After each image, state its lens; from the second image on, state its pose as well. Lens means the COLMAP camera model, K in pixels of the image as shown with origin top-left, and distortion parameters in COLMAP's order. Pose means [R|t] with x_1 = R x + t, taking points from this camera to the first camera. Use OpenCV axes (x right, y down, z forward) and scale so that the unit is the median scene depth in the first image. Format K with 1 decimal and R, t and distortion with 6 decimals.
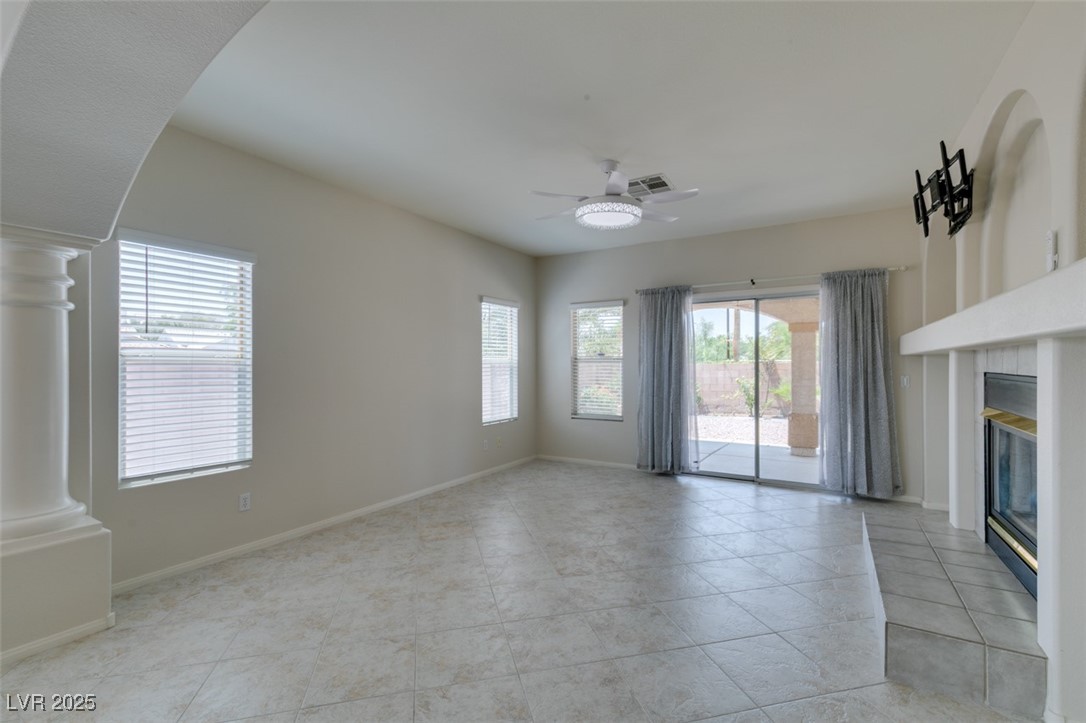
lens RADIAL K [[486.6, 0, 540.8], [0, 486.6, 362.8], [0, 0, 1]] dist [0.006265, -0.002073]
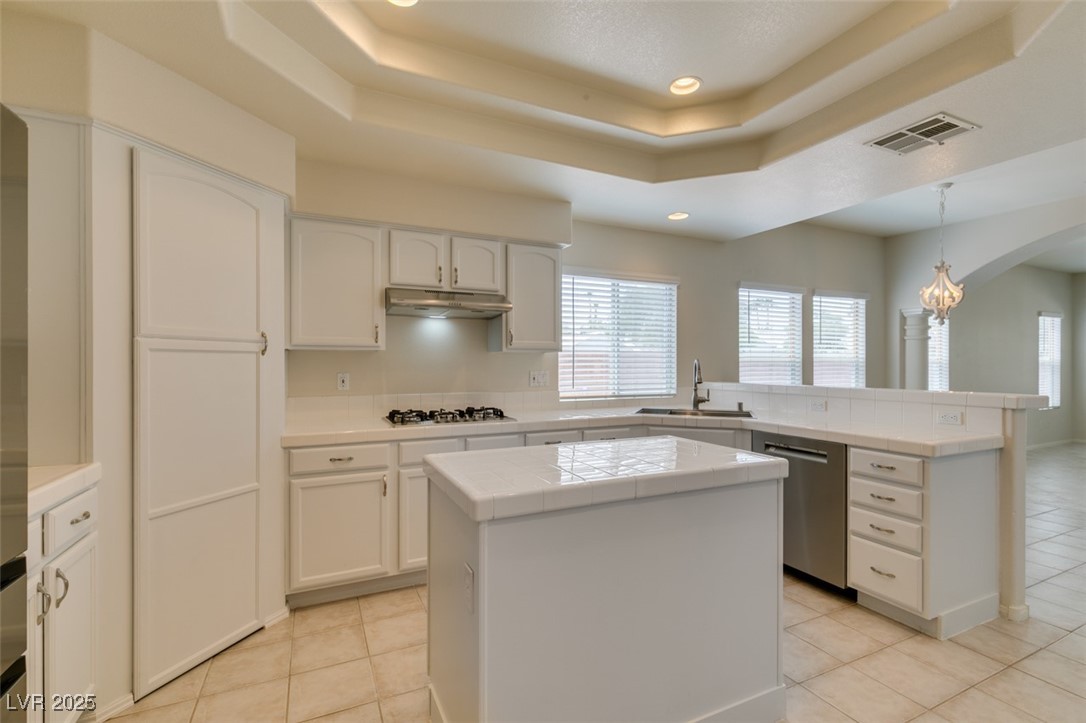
lens RADIAL K [[486.6, 0, 540.0], [0, 486.6, 363.8], [0, 0, 1]] dist [0.006265, -0.002073]
pose [[0.839160, 0.004910, -0.543862, -0.840677], [-0.000860, 0.999970, 0.007701, -0.006694], [0.543884, -0.005994, 0.839139, -1.328288]]
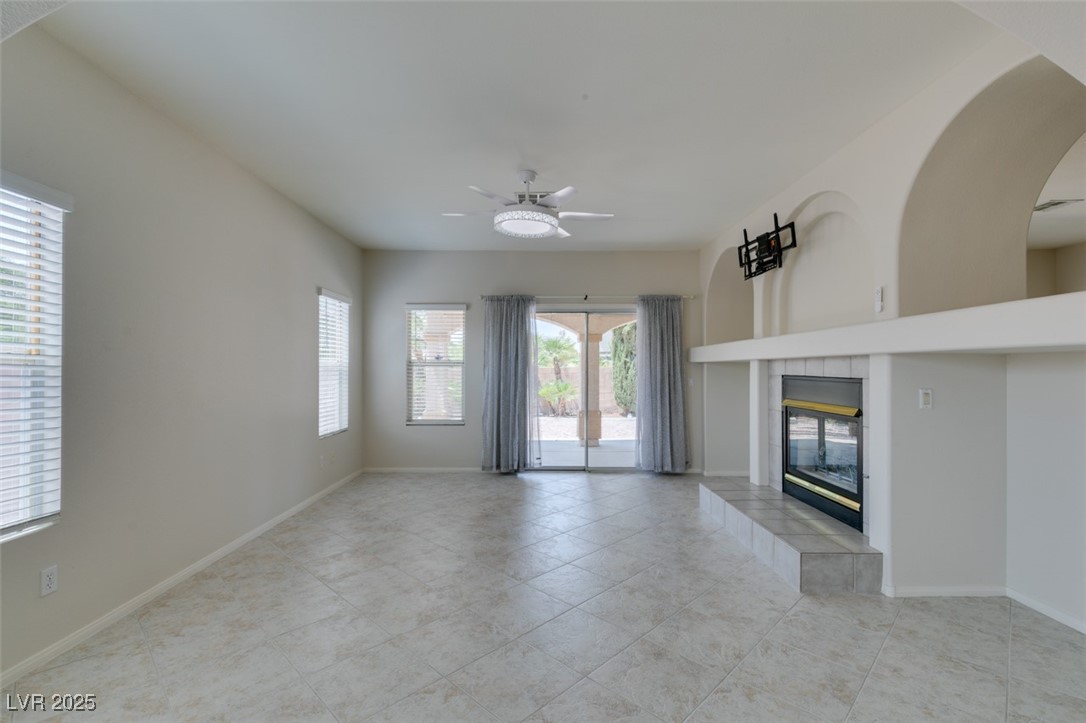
lens RADIAL K [[486.6, 0, 541.6], [0, 486.6, 364.2], [0, 0, 1]] dist [0.006265, -0.002073]
pose [[0.851977, 0.009792, 0.523487, -0.369670], [-0.007115, 0.999949, -0.007125, 0.001790], [-0.523531, 0.002345, 0.852004, 0.107313]]
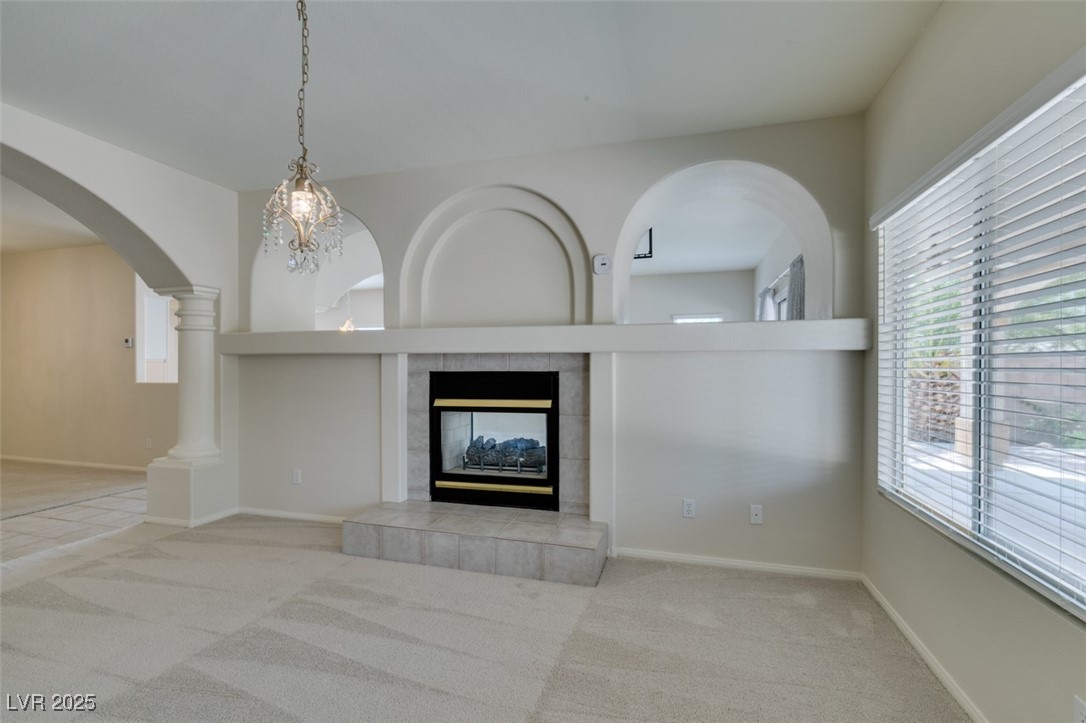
lens RADIAL K [[486.6, 0, 541.0], [0, 486.6, 363.9], [0, 0, 1]] dist [0.006265, -0.002073]
pose [[-0.251849, 0.007856, 0.967735, -0.346174], [0.010065, 0.999934, -0.005498, 0.005582], [-0.967714, 0.008356, -0.251912, 0.823519]]
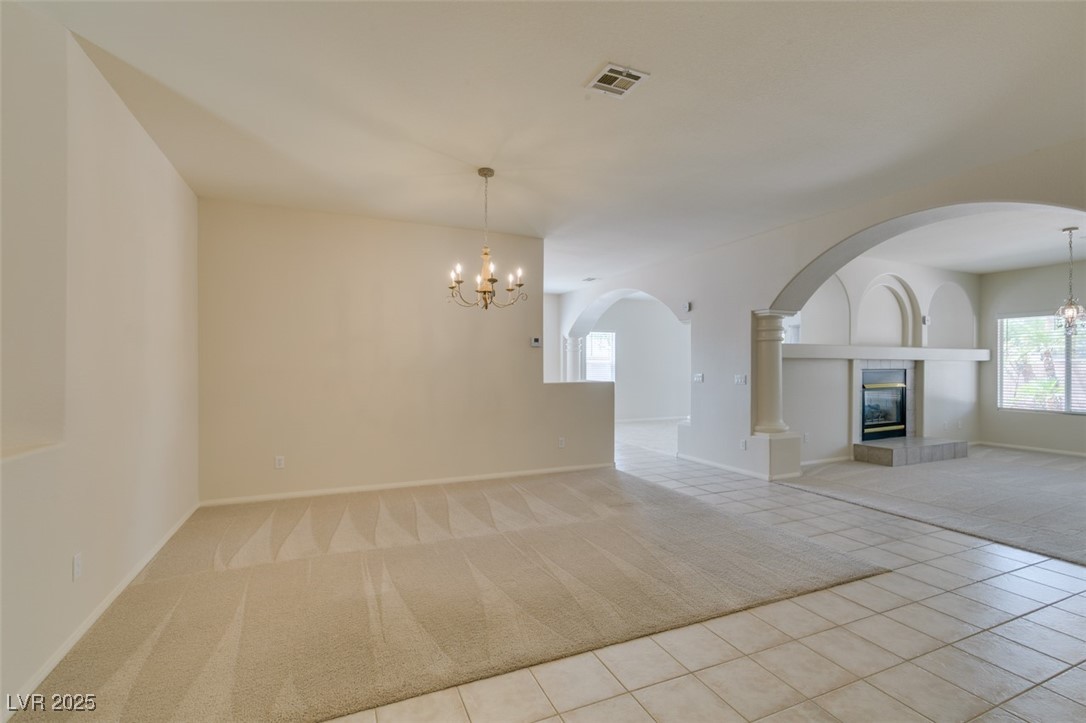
lens RADIAL K [[486.6, 0, 542.2], [0, 486.6, 365.9], [0, 0, 1]] dist [0.006265, -0.002073]
pose [[-0.831751, 0.007429, 0.555099, 0.707439], [0.009300, 0.999957, 0.000551, -0.012258], [-0.555071, 0.005620, -0.831784, 3.049302]]
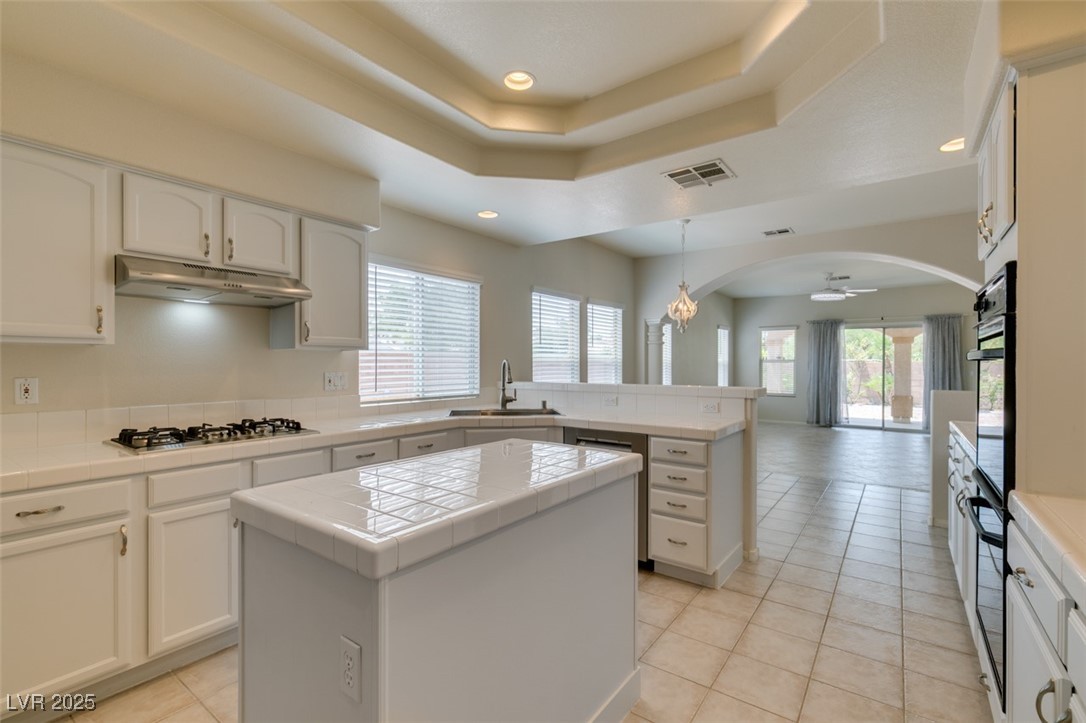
lens RADIAL K [[486.6, 0, 543.2], [0, 486.6, 364.3], [0, 0, 1]] dist [0.006265, -0.002073]
pose [[0.996451, 0.005427, -0.083997, -0.958070], [-0.004778, 0.999957, 0.007925, -0.006749], [0.084036, -0.007495, 0.996434, -1.309420]]
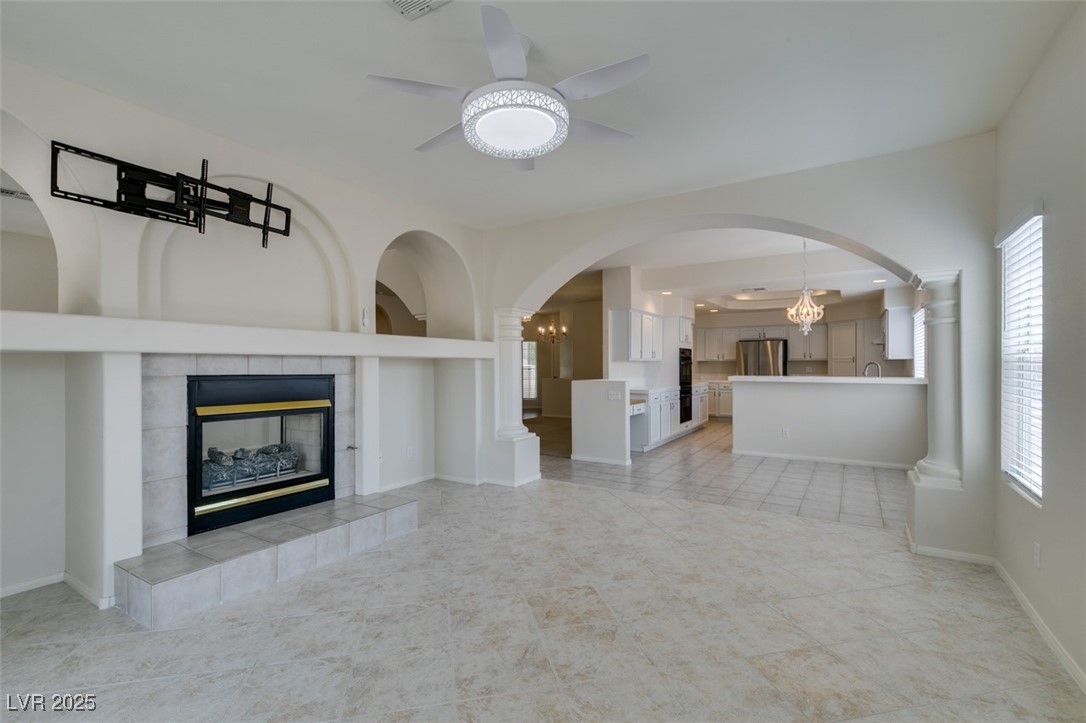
lens RADIAL K [[486.6, 0, 539.5], [0, 486.6, 365.5], [0, 0, 1]] dist [0.006265, -0.002073]
pose [[-0.999735, 0.007672, 0.021707, 0.097355], [0.007533, 0.999951, -0.006471, 0.007105], [-0.021755, -0.006306, -0.999743, 1.620042]]
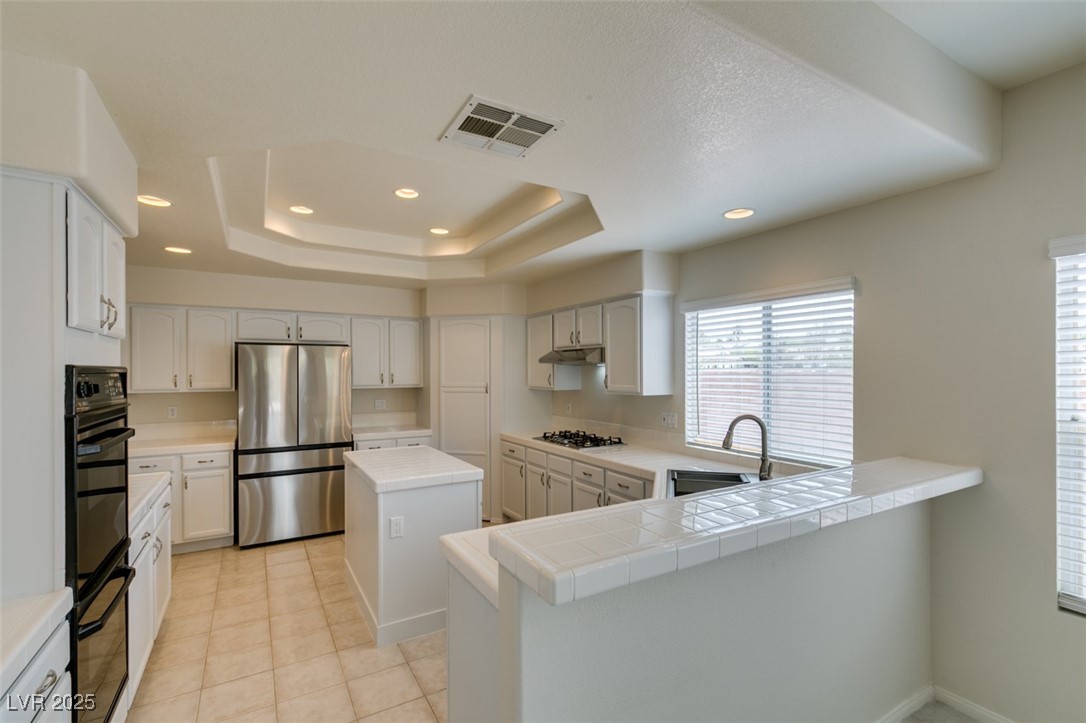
lens RADIAL K [[486.6, 0, 548.3], [0, 486.6, 371.2], [0, 0, 1]] dist [0.006265, -0.002073]
pose [[-0.458958, 0.008520, -0.888417, -0.348726], [0.011304, 0.999929, 0.003749, -0.079901], [0.888386, -0.008322, -0.459022, -0.193908]]
